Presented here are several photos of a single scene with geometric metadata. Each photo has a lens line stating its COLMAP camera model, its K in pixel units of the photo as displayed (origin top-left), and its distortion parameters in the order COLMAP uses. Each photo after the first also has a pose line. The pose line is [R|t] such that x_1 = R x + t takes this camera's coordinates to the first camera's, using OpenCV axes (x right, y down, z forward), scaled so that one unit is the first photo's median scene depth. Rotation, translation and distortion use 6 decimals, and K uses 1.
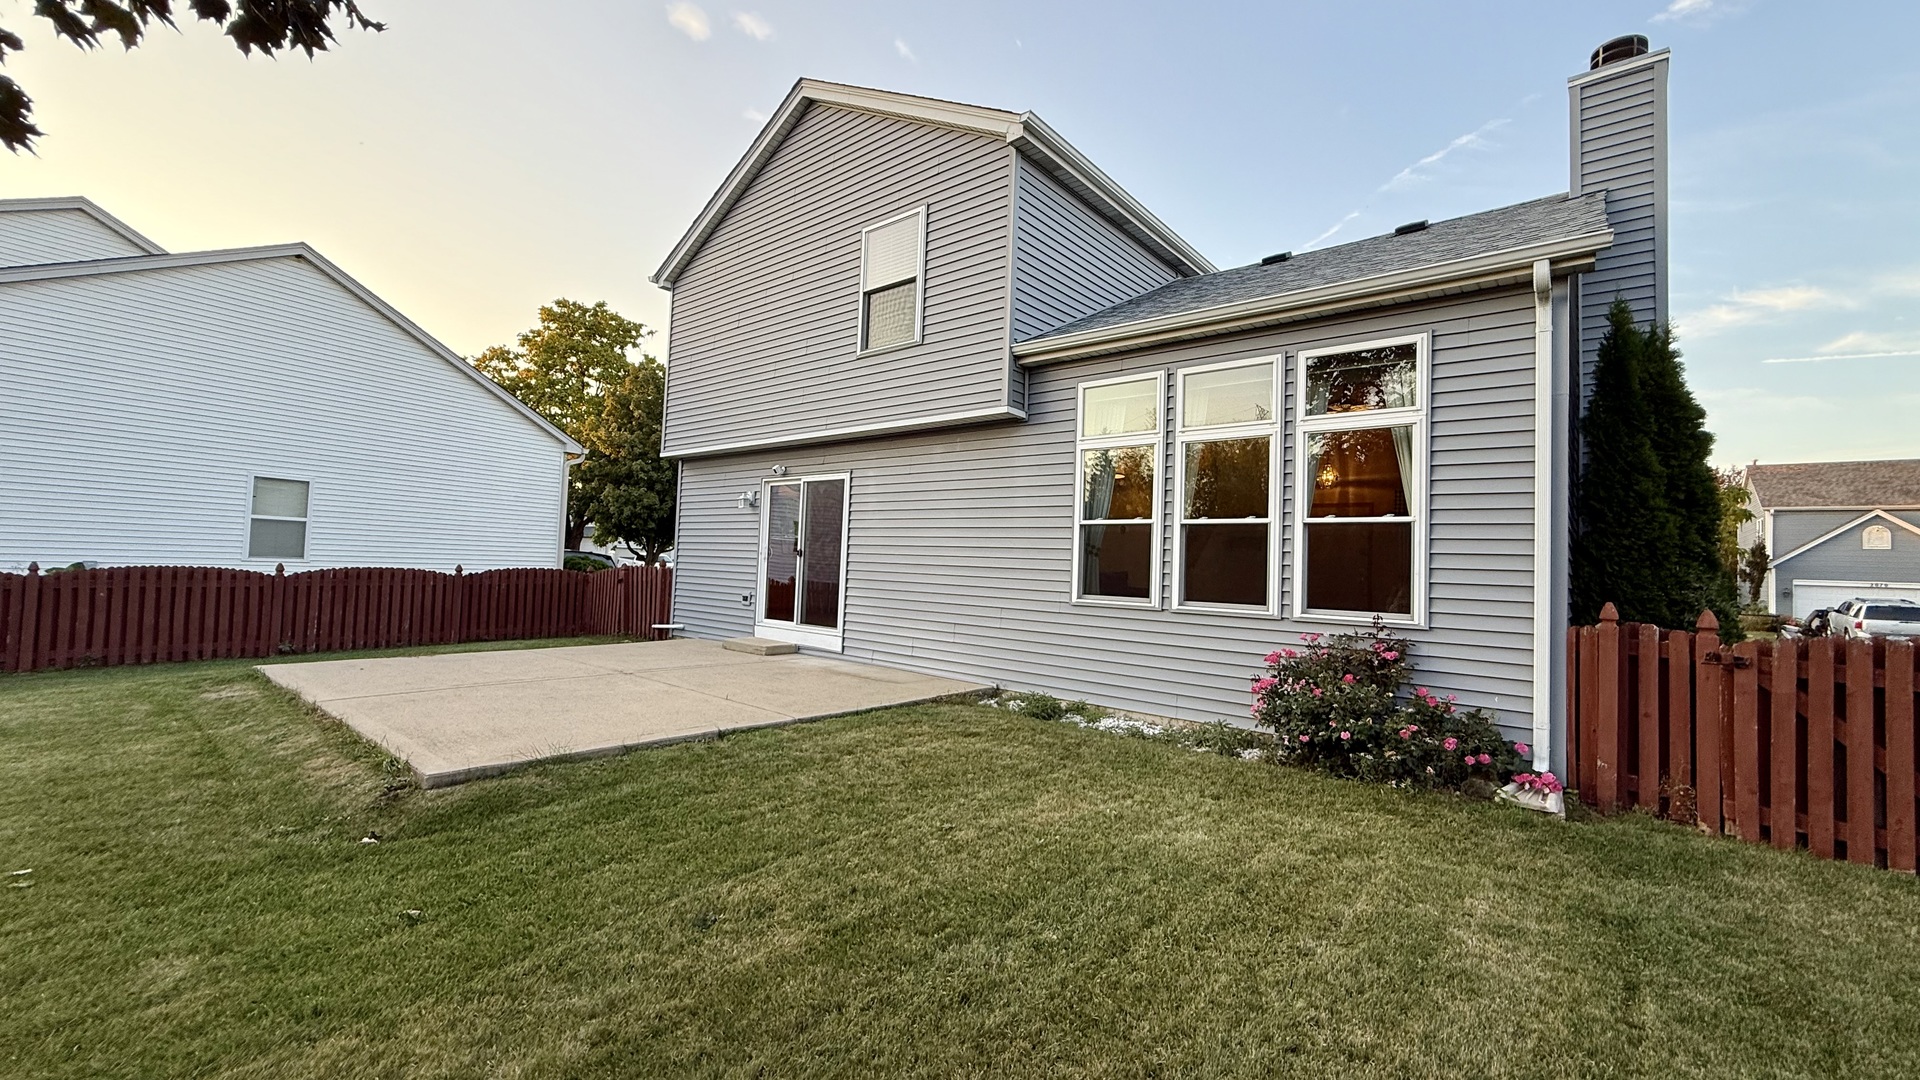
lens RADIAL K [[767.6, 0, 954.7], [0, 767.6, 535.5], [0, 0, 1]] dist [0.000232, 0.000233]
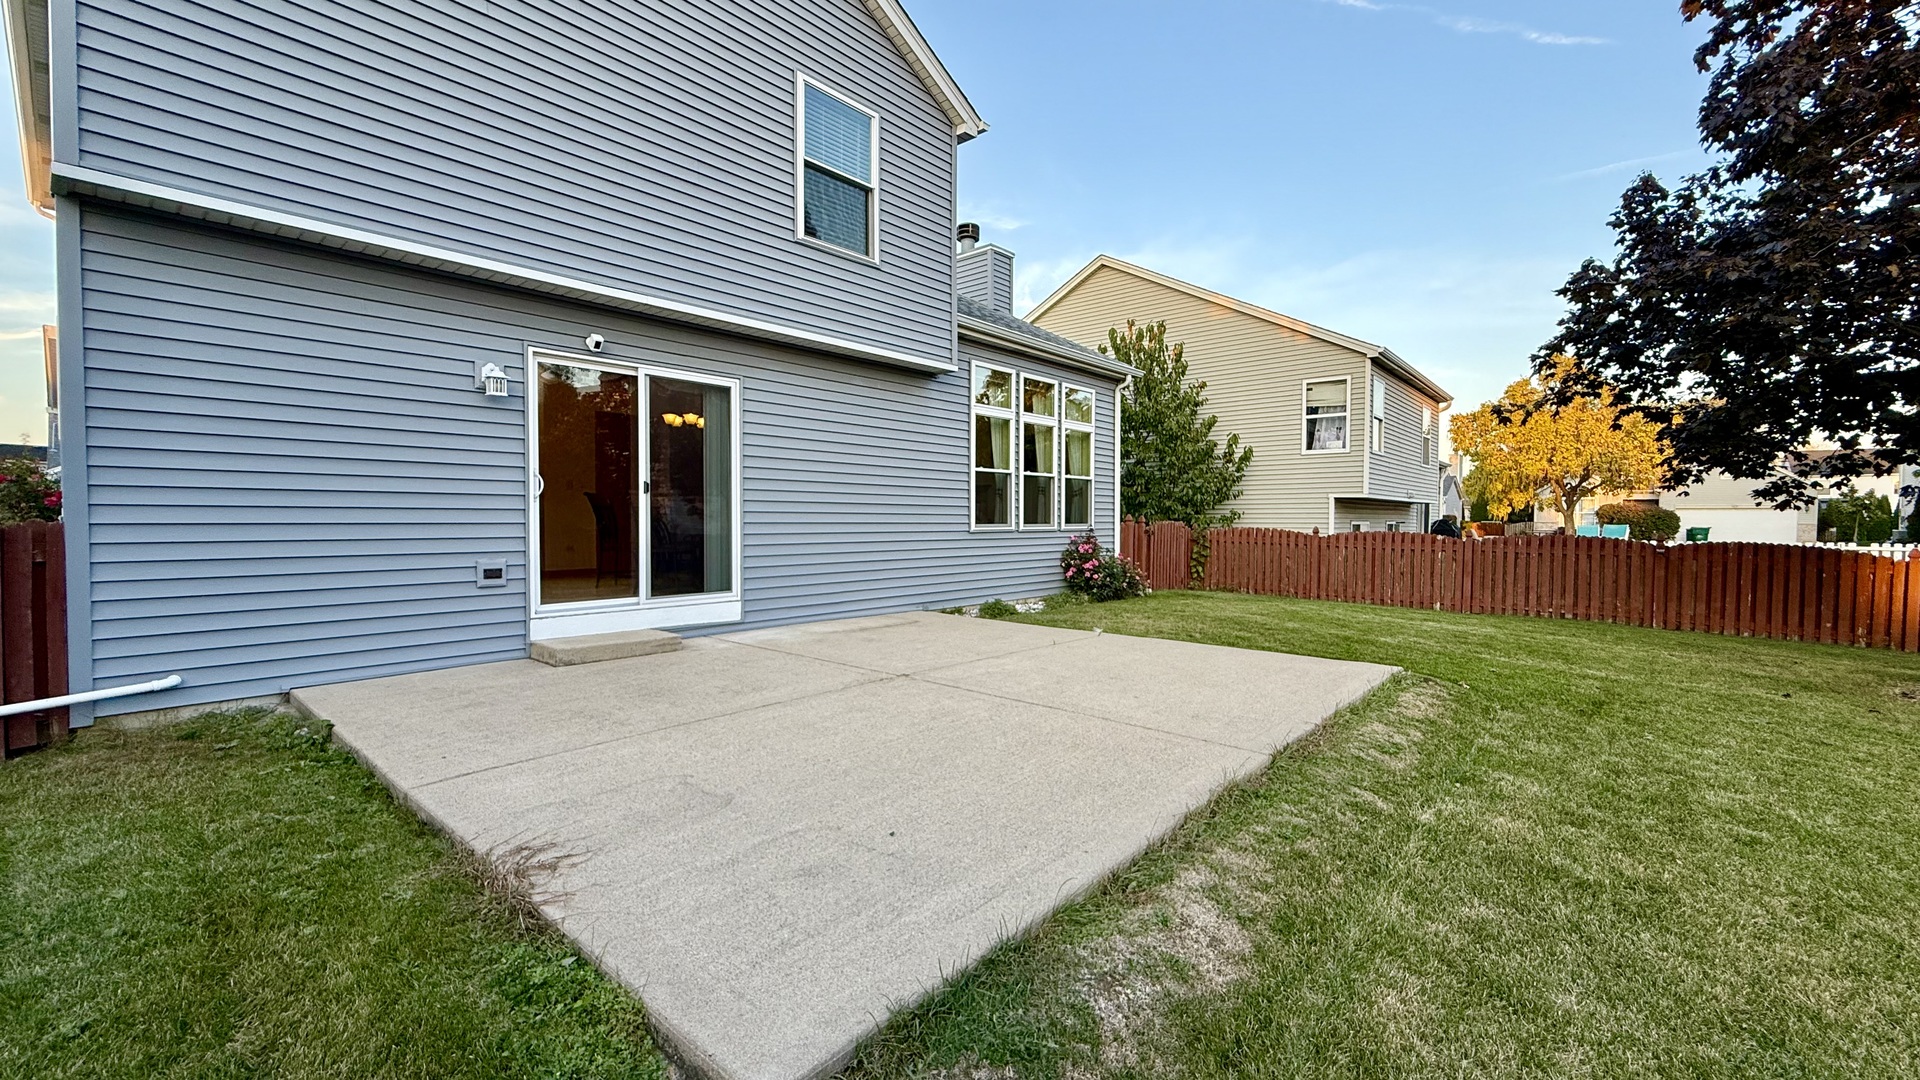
lens RADIAL K [[767.6, 0, 954.7], [0, 767.6, 535.5], [0, 0, 1]] dist [0.000232, 0.000233]
pose [[0.016948, -0.070082, 0.997397, -1.092101], [-0.052950, 0.996078, 0.070889, 0.004112], [-0.998453, -0.054014, 0.013171, 0.956910]]
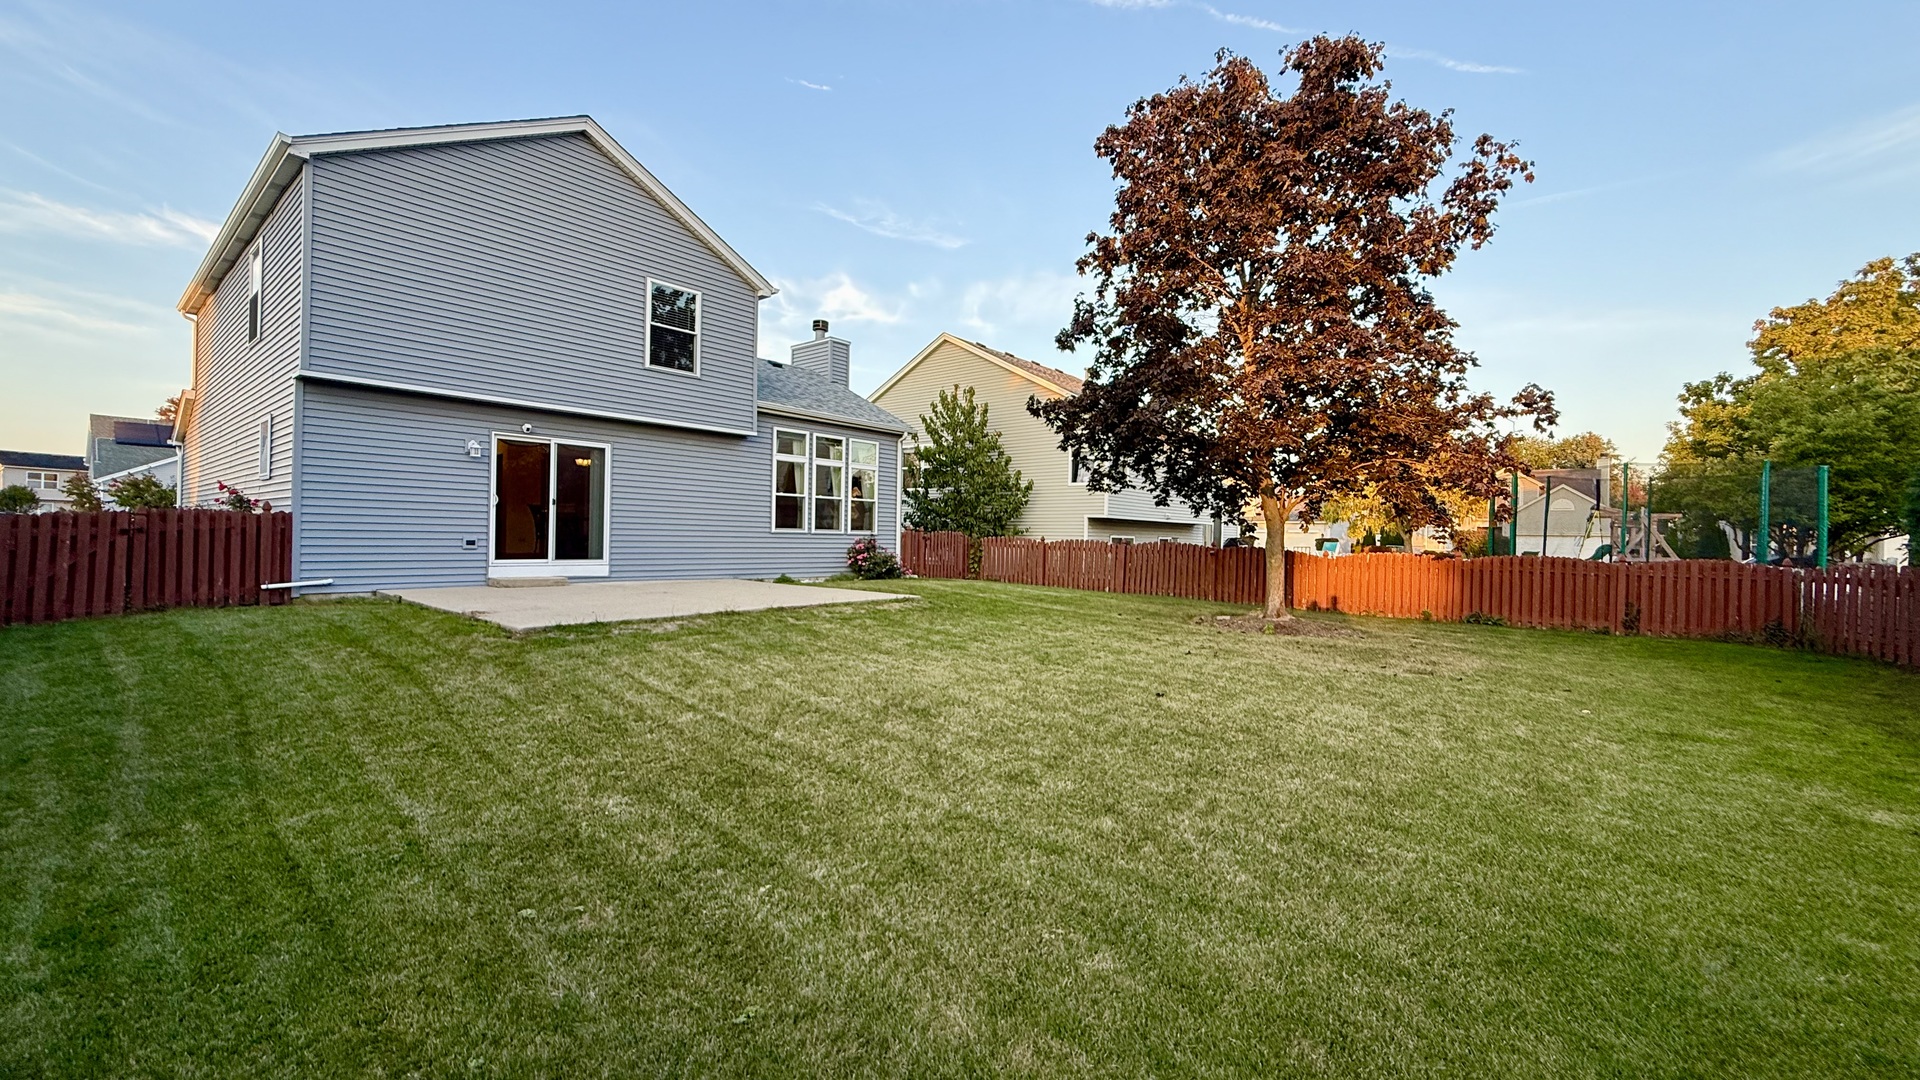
lens RADIAL K [[767.6, 0, 954.7], [0, 767.6, 535.5], [0, 0, 1]] dist [0.000232, 0.000233]
pose [[0.005068, -0.042731, 0.999074, -1.853357], [-0.067974, 0.996761, 0.042977, -0.026352], [-0.997674, -0.068128, 0.002147, 0.466618]]
